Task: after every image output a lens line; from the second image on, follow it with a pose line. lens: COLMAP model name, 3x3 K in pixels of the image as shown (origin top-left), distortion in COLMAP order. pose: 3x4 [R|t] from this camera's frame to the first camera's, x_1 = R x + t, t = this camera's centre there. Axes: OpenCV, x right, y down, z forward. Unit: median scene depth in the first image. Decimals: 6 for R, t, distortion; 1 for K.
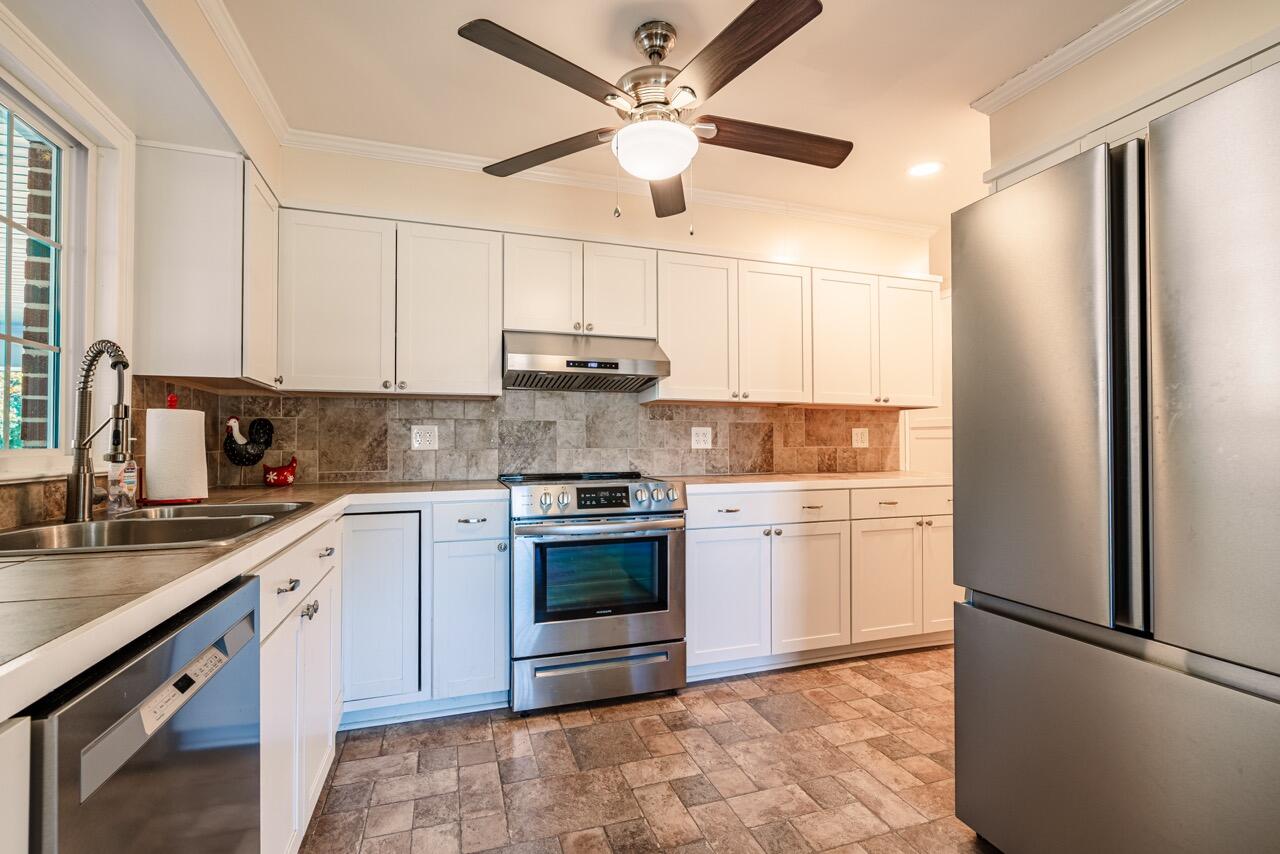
lens RADIAL K [[583.3, 0, 640.0], [0, 583.3, 429.4], [0, 0, 1]] dist [-0.004234, 0.000071]
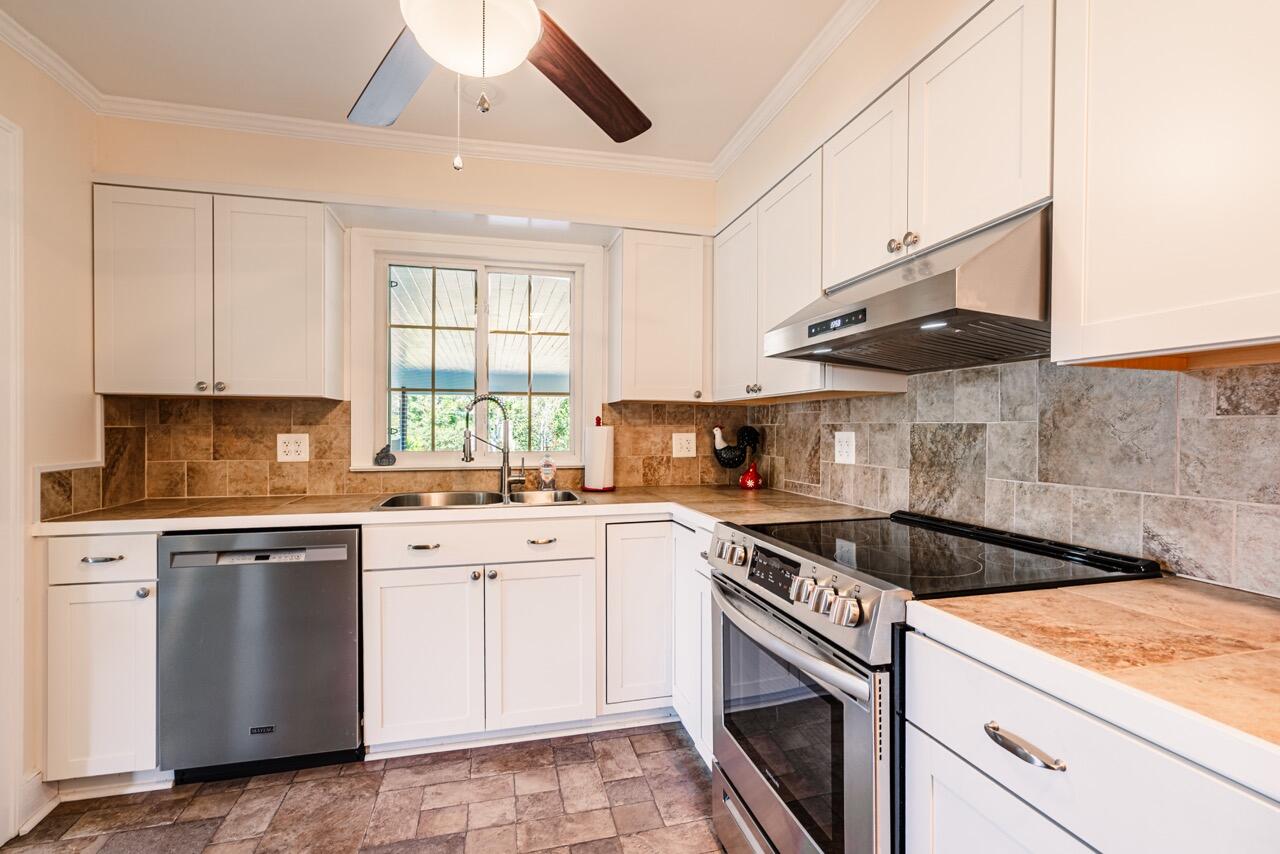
lens RADIAL K [[583.3, 0, 645.9], [0, 583.3, 431.7], [0, 0, 1]] dist [-0.004234, 0.000071]
pose [[-0.078860, 0.008263, -0.996851, 0.442964], [0.020461, 0.999768, 0.006669, -0.018923], [0.996676, -0.019871, -0.079011, 0.833083]]
